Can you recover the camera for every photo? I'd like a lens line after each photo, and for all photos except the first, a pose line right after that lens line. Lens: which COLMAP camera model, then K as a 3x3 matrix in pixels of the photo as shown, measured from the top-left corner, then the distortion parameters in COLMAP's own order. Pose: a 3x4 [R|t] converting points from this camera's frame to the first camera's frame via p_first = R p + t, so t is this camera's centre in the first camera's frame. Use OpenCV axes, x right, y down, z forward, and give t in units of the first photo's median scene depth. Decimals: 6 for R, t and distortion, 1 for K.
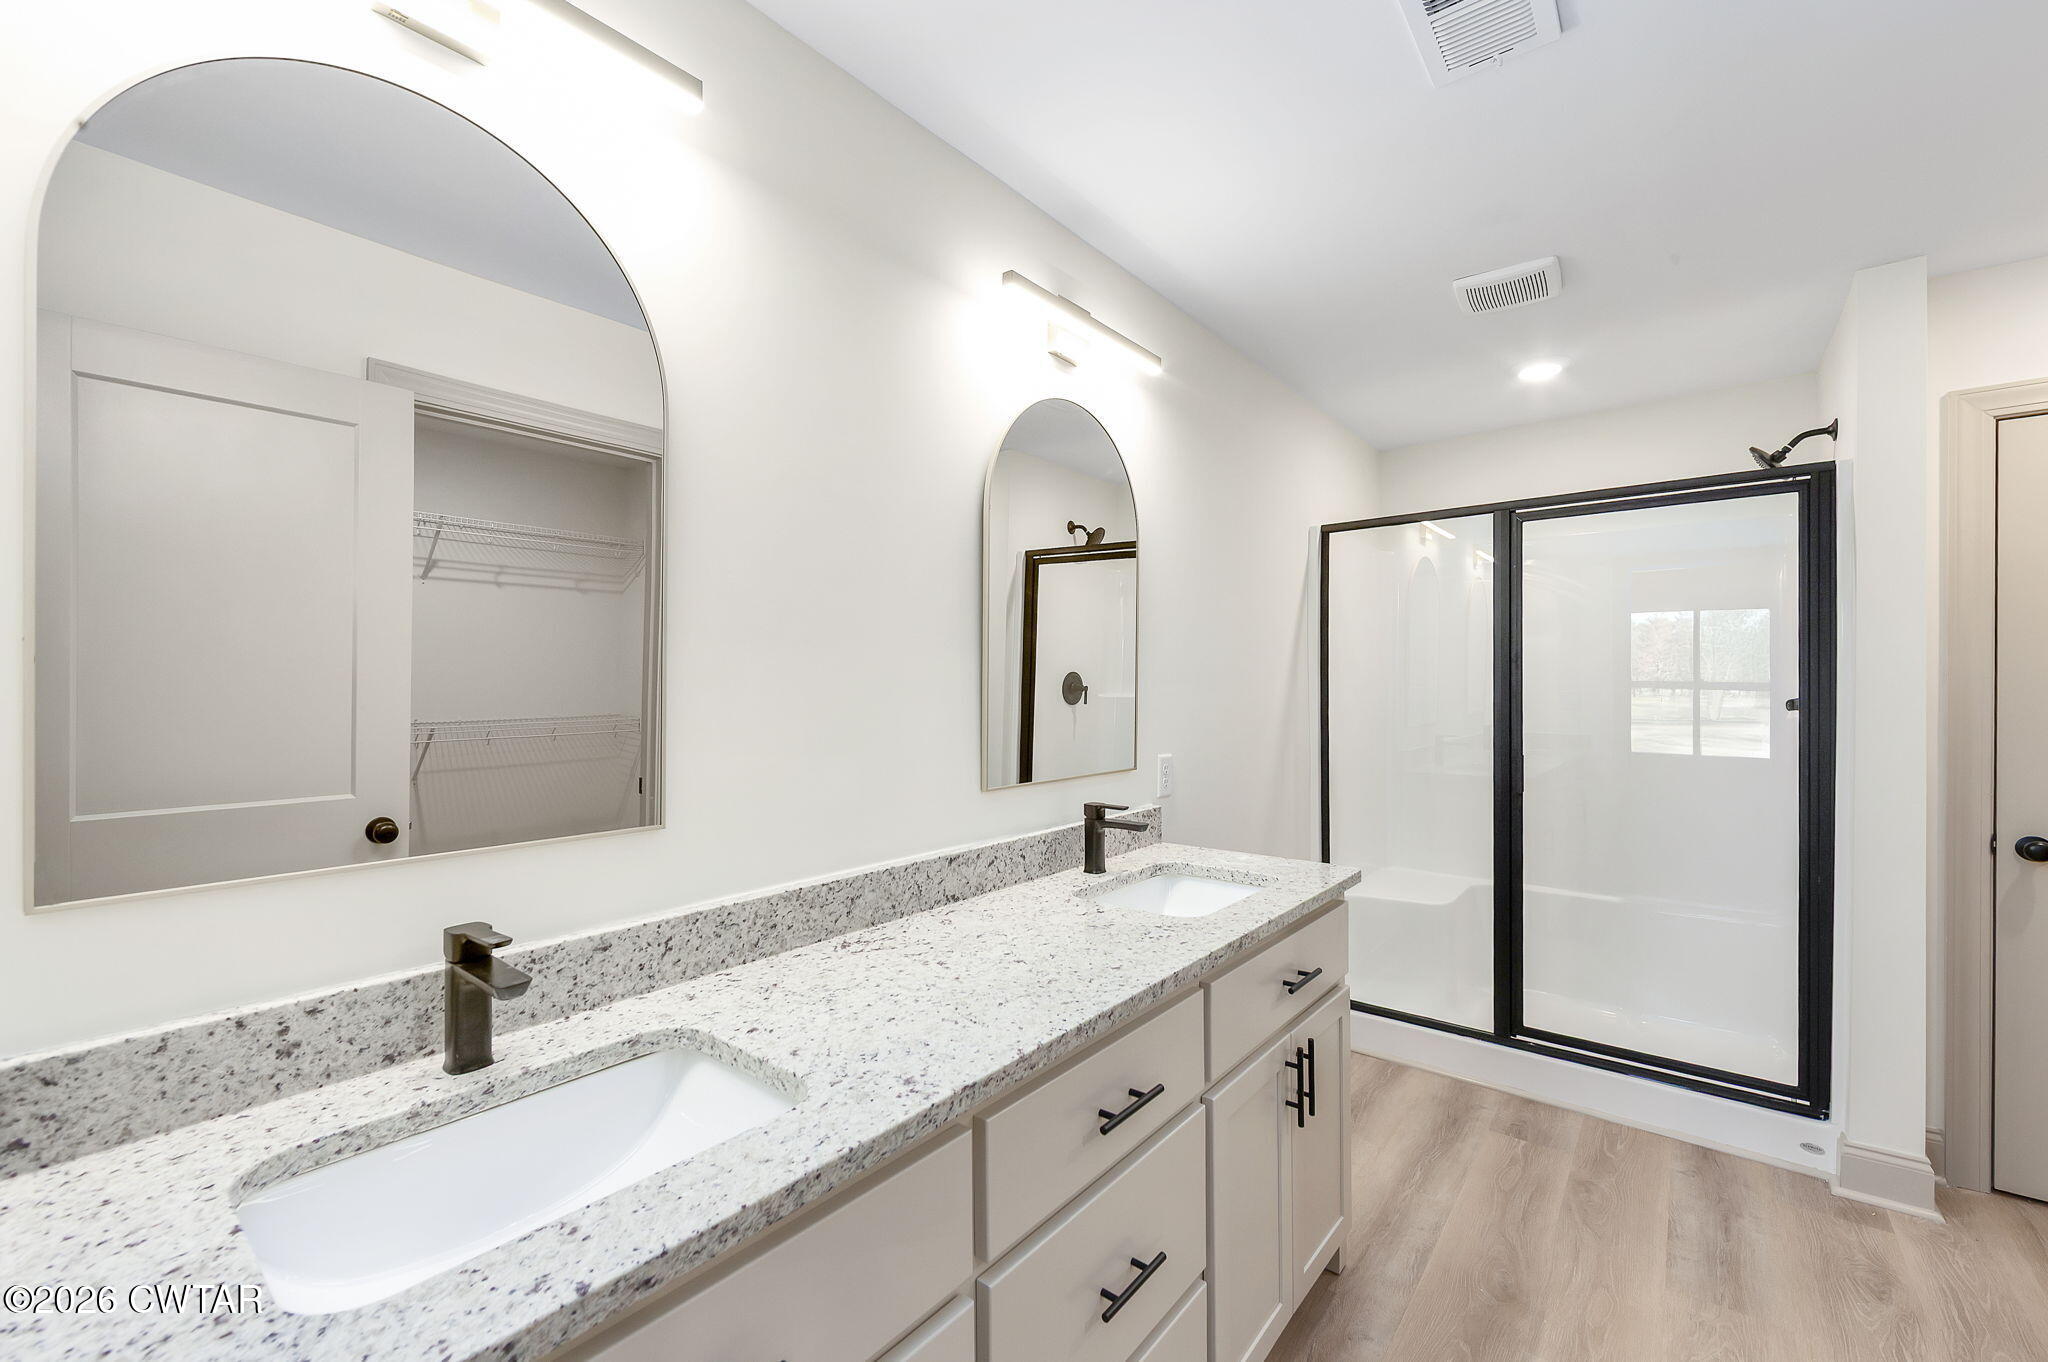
lens RADIAL K [[816.8, 0, 1024.0], [0, 816.8, 681.0], [0, 0, 1]] dist [-0.009385, 0.000441]
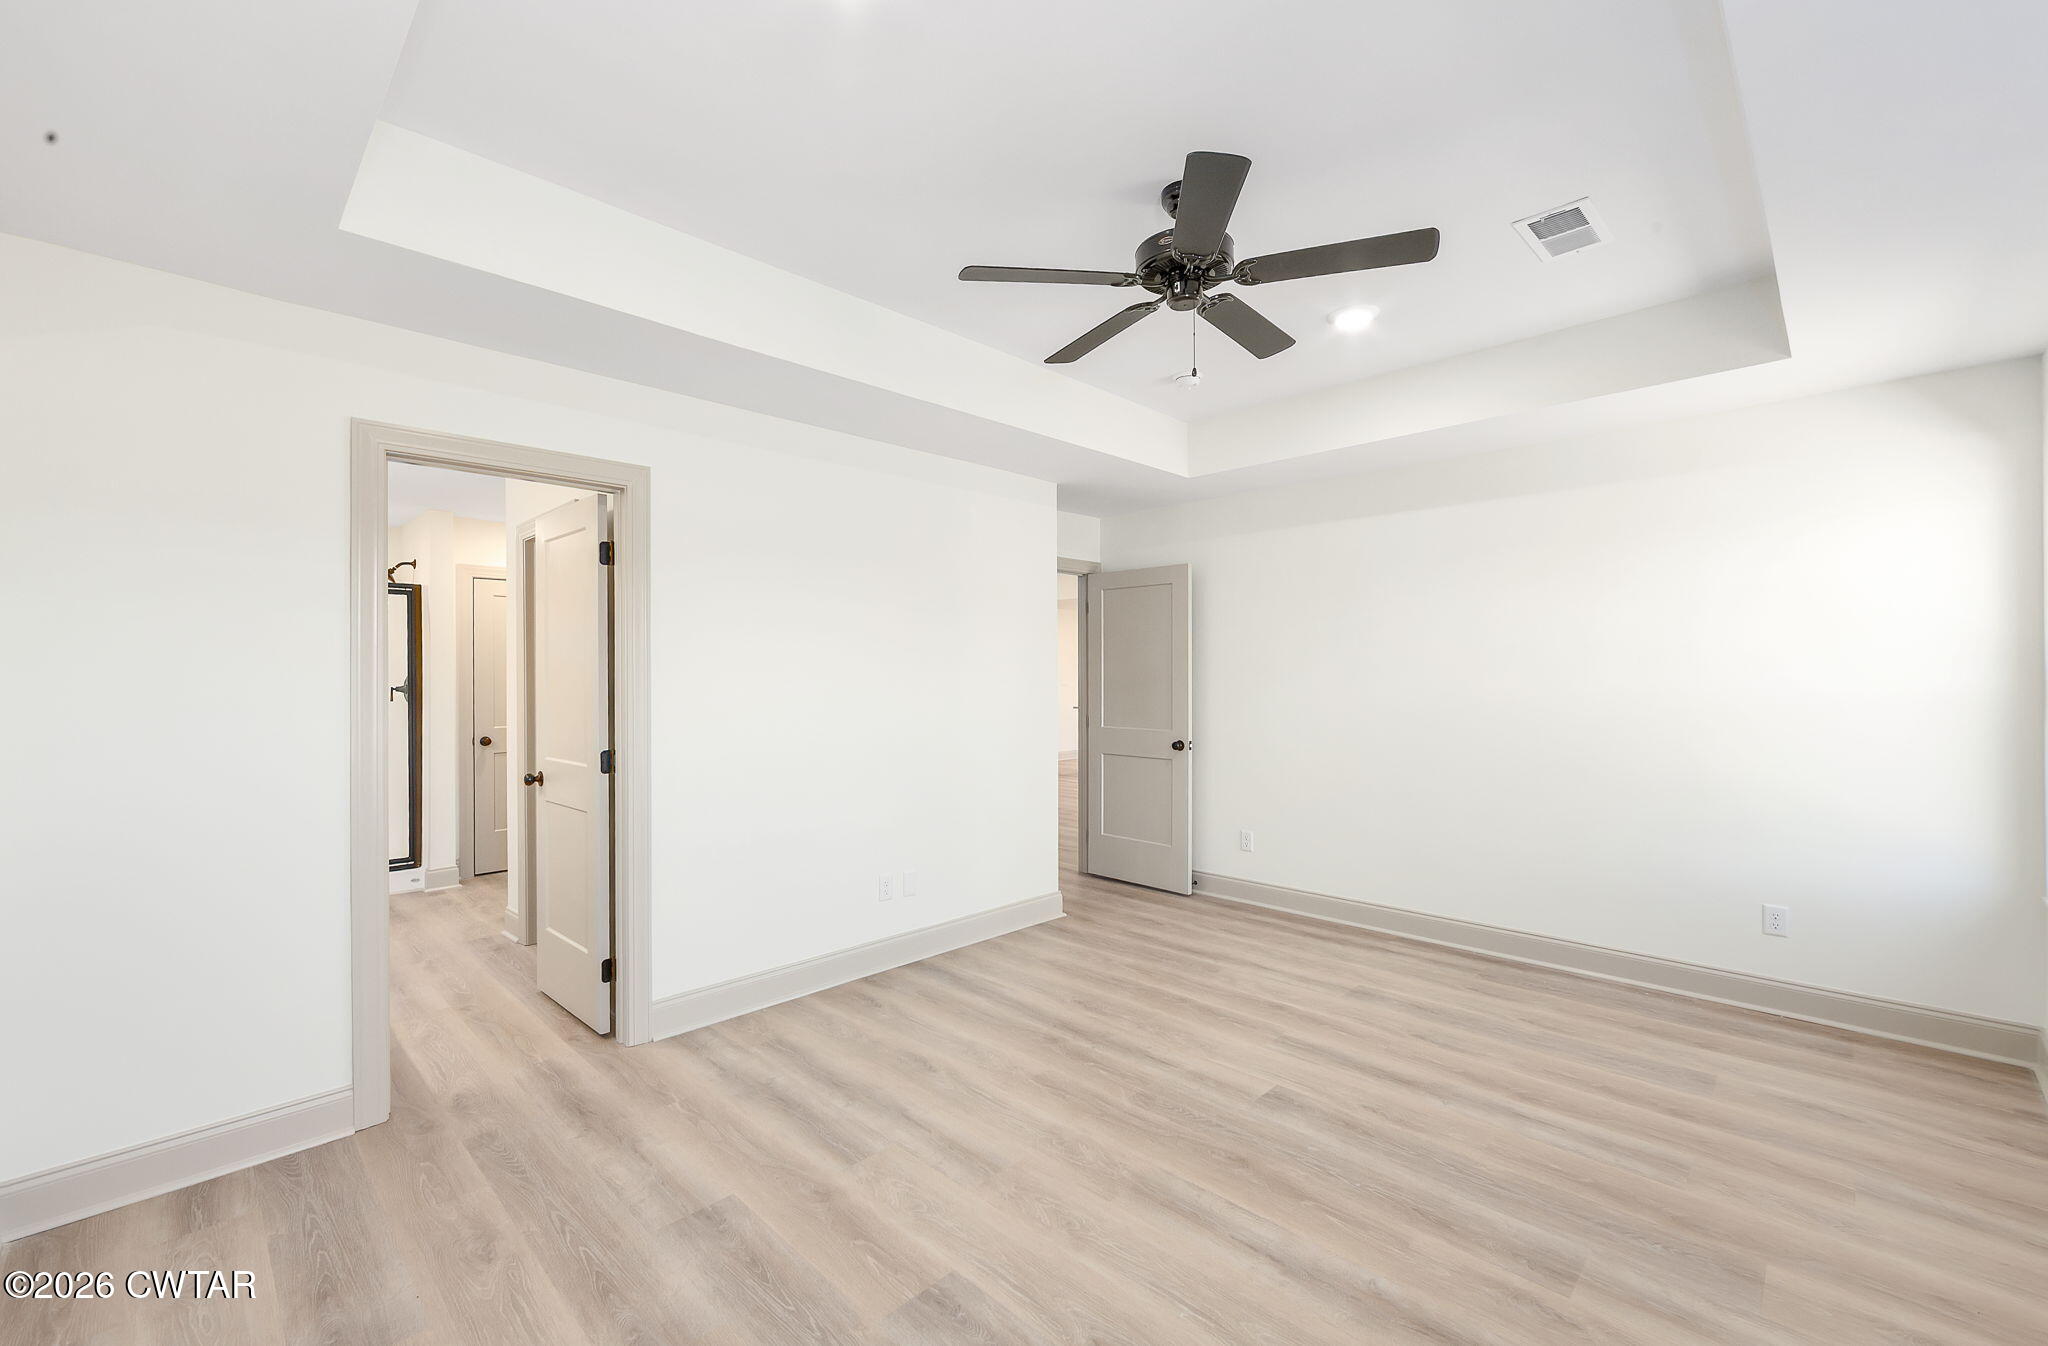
lens RADIAL K [[839.5, 0, 1024.0], [0, 839.5, 673.0], [0, 0, 1]] dist [0.000062, 0.000028]
pose [[0.085592, -0.000750, 0.996330, -1.273204], [0.011521, 0.999934, -0.000237, 0.007655], [-0.996264, 0.011499, 0.085595, -0.950036]]
